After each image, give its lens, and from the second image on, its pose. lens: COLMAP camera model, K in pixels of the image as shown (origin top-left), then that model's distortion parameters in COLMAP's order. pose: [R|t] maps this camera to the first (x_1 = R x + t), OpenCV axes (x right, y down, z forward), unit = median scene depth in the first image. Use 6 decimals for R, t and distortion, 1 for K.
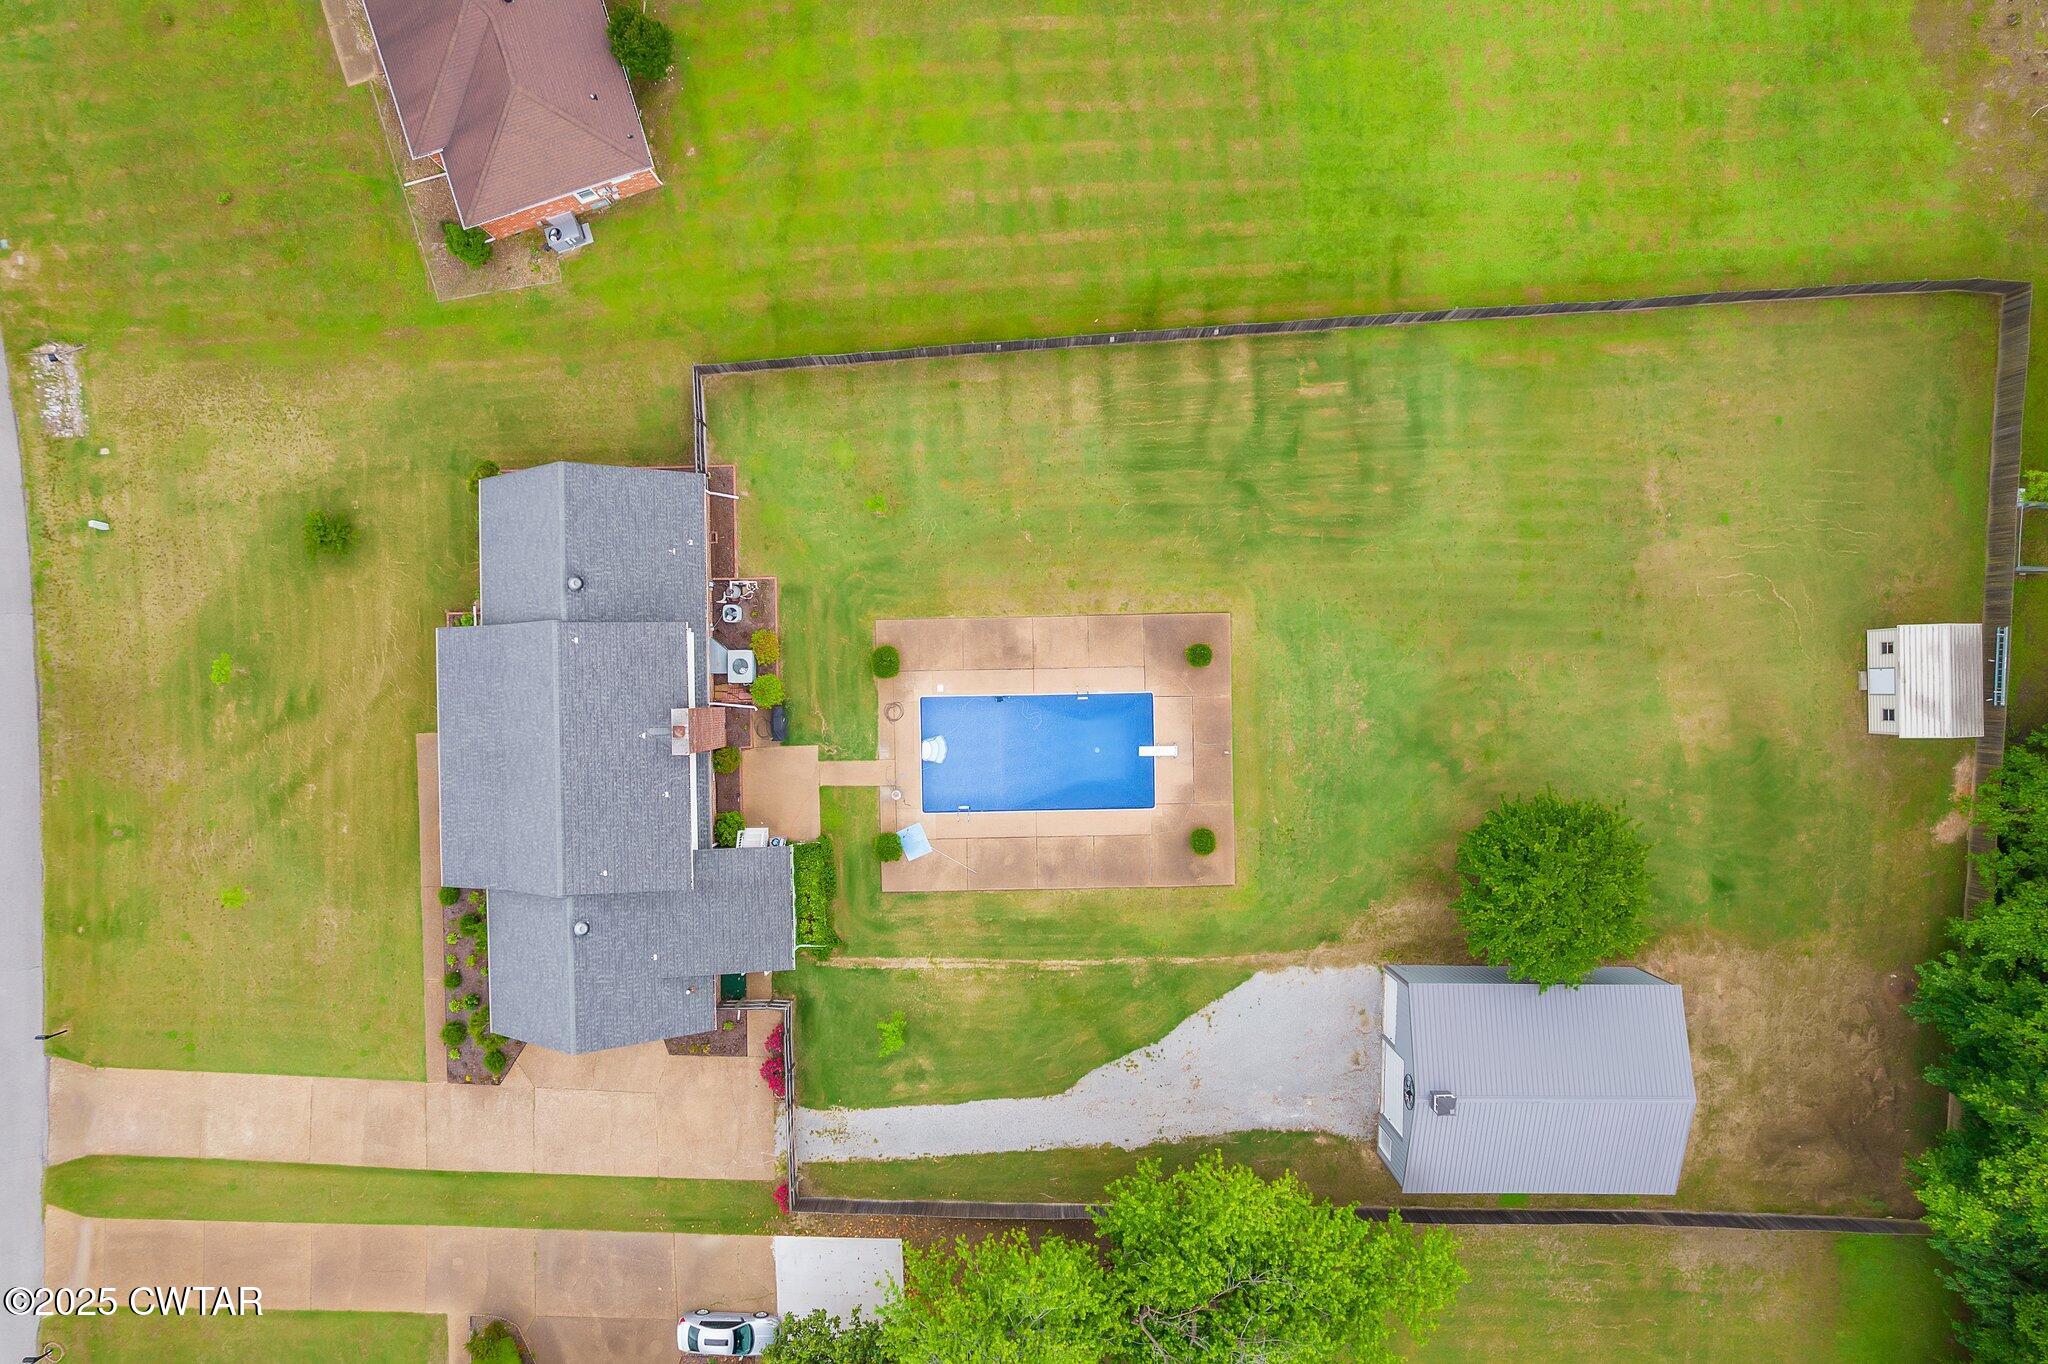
lens RADIAL K [[1308.8, 0, 1032.0], [0, 1308.8, 681.9], [0, 0, 1]] dist [-0.063202, 0.059047]
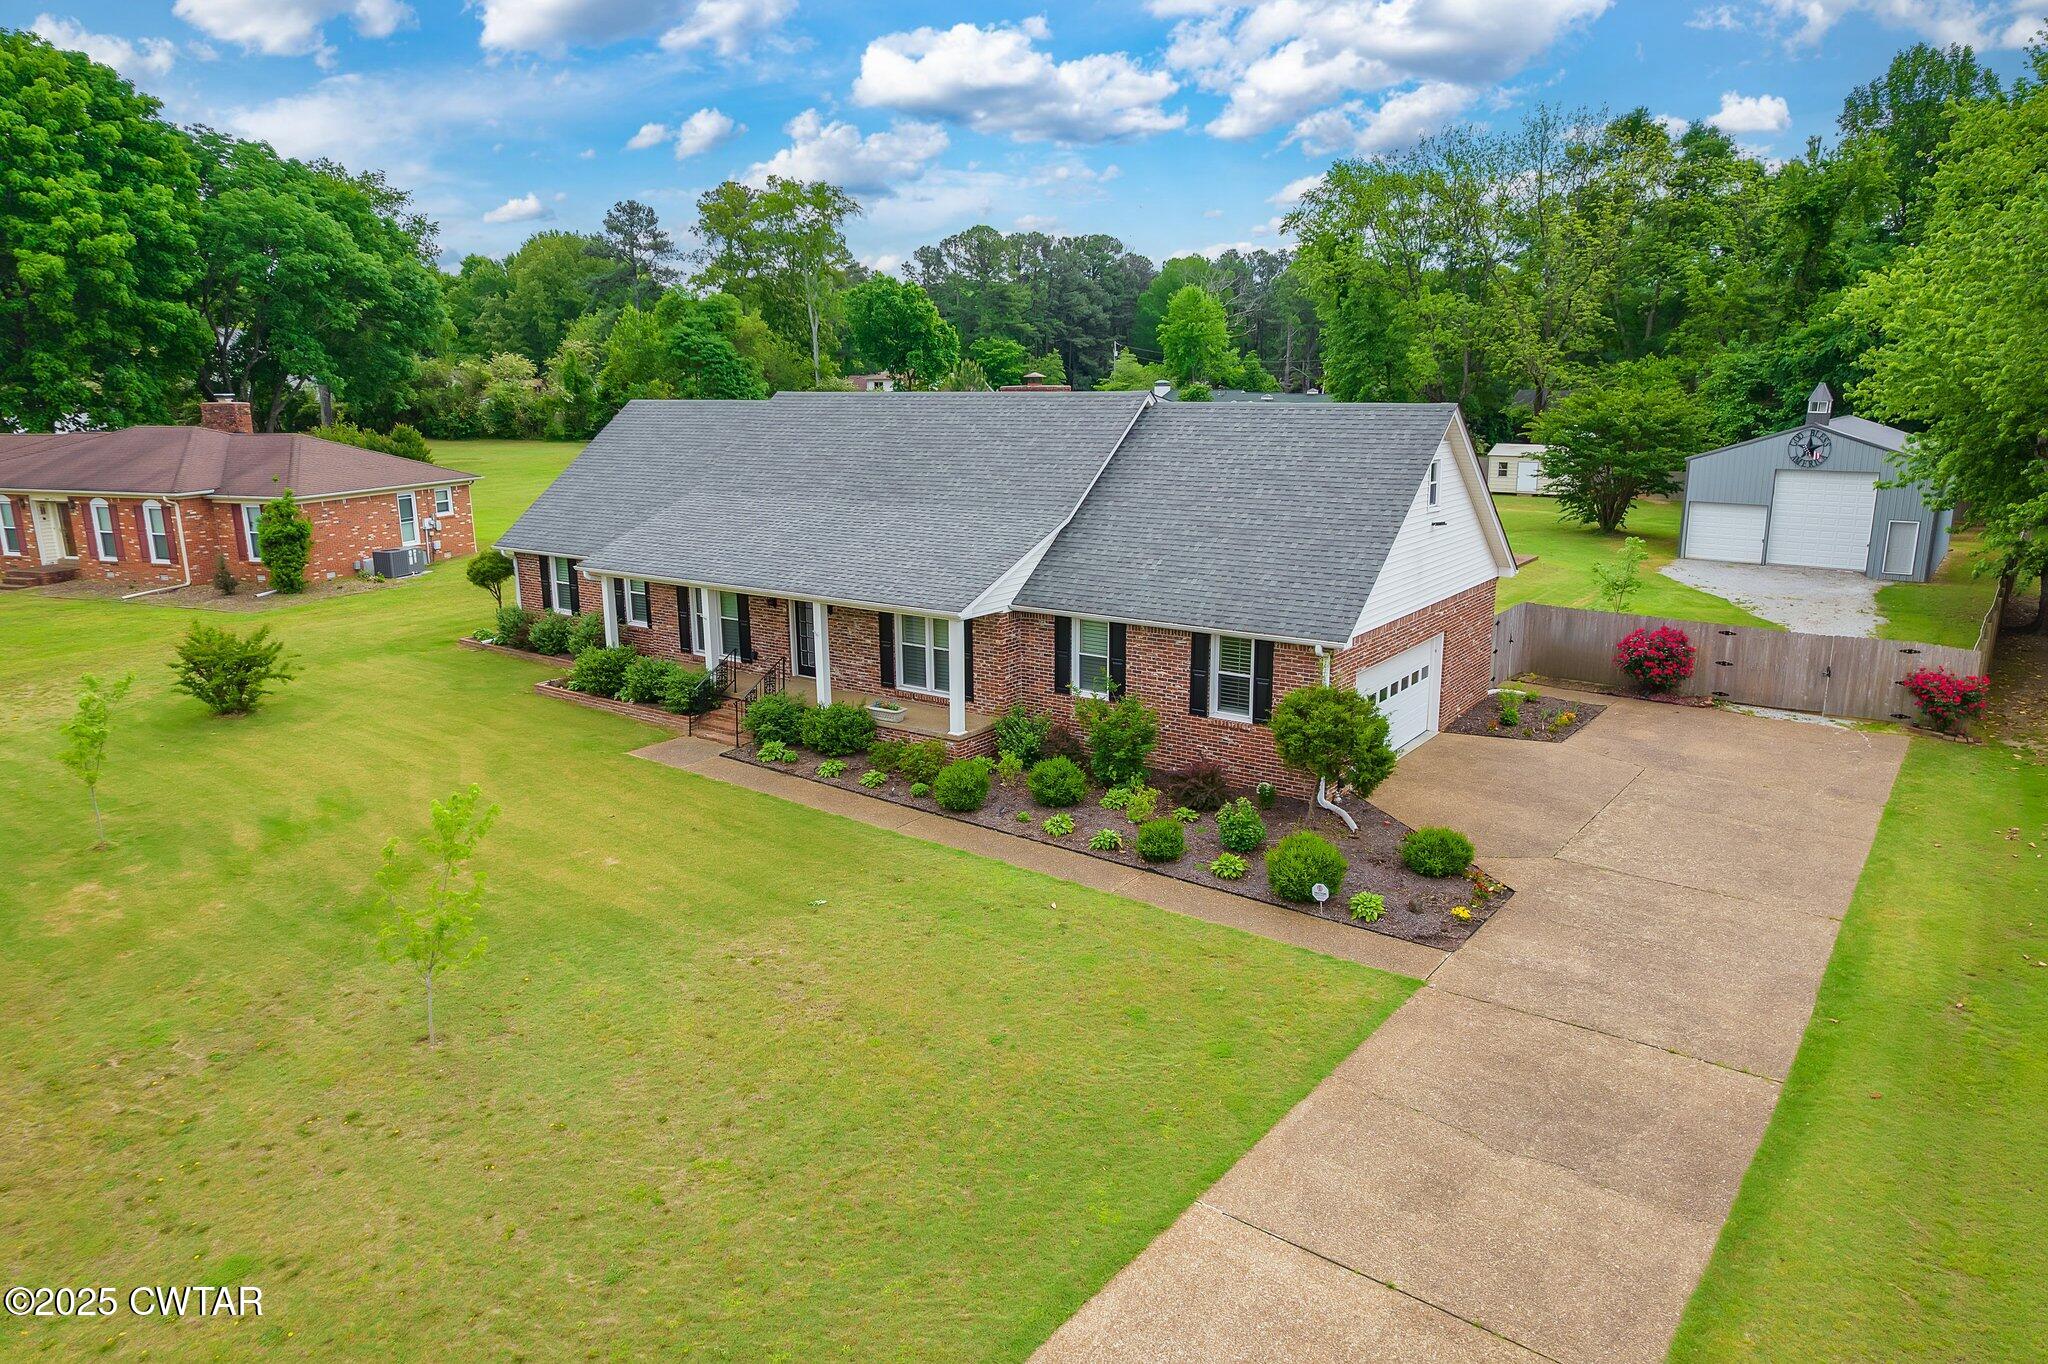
lens RADIAL K [[1308.8, 0, 1032.0], [0, 1308.8, 681.9], [0, 0, 1]] dist [-0.063202, 0.059047]
pose [[0.600825, -0.181854, 0.778421, -0.724054], [0.799372, 0.132082, -0.586139, 0.397863], [0.003776, 0.974414, 0.224727, 0.877999]]
